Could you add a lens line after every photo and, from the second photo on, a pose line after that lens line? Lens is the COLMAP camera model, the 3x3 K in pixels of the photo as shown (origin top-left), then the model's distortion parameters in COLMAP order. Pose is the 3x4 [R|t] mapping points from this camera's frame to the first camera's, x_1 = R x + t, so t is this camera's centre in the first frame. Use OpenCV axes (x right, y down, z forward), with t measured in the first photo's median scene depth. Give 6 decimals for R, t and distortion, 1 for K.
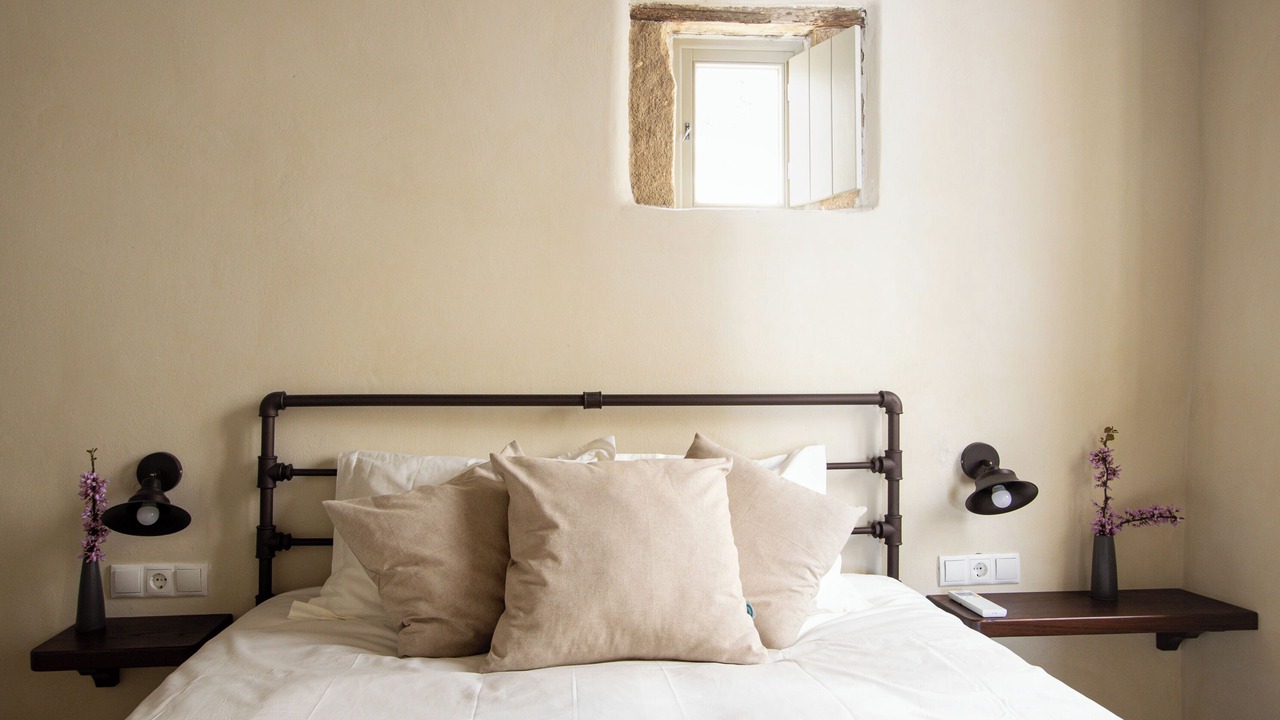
lens RADIAL K [[813.9, 0, 640.0], [0, 813.9, 360.0], [0, 0, 1]] dist [0.003547, 0.000844]
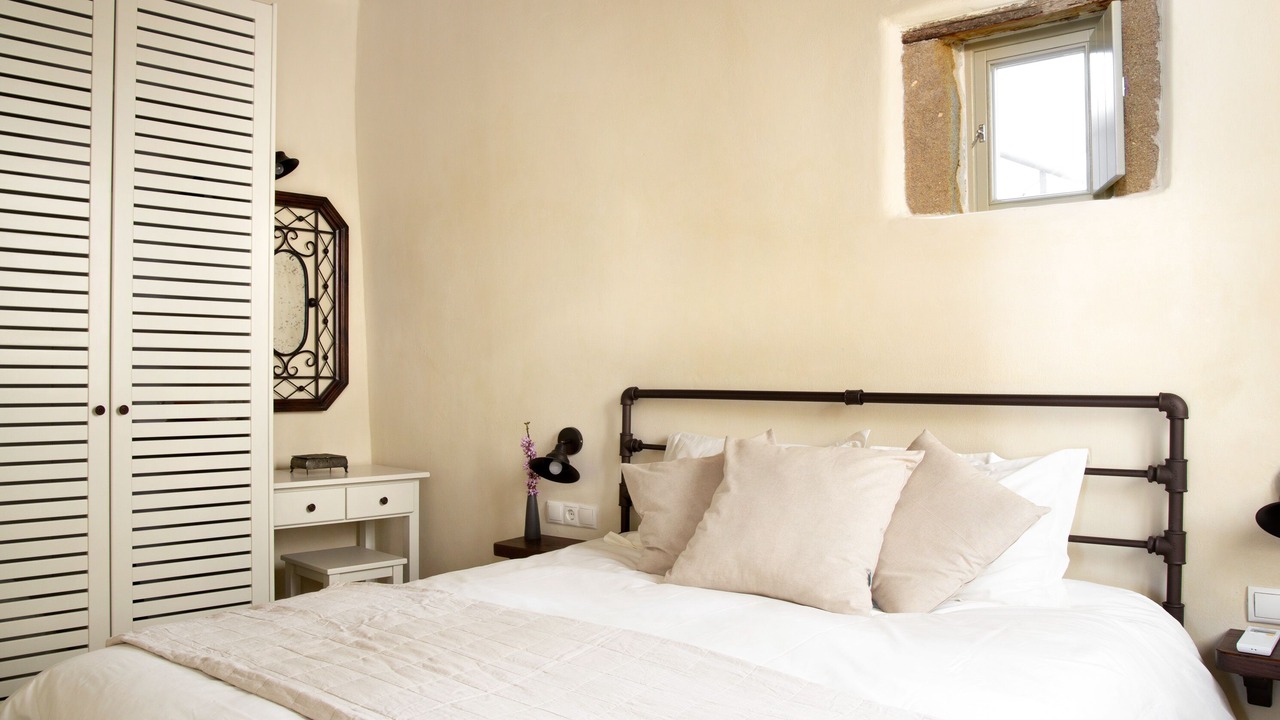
lens RADIAL K [[911.7, 0, 640.0], [0, 911.7, 360.0], [0, 0, 1]] dist [-0.000985, 0.000177]
pose [[0.759247, -0.008916, -0.650741, 0.568133], [0.013354, 0.999909, 0.001880, -0.009361], [0.650665, -0.010117, 0.759297, -0.162468]]
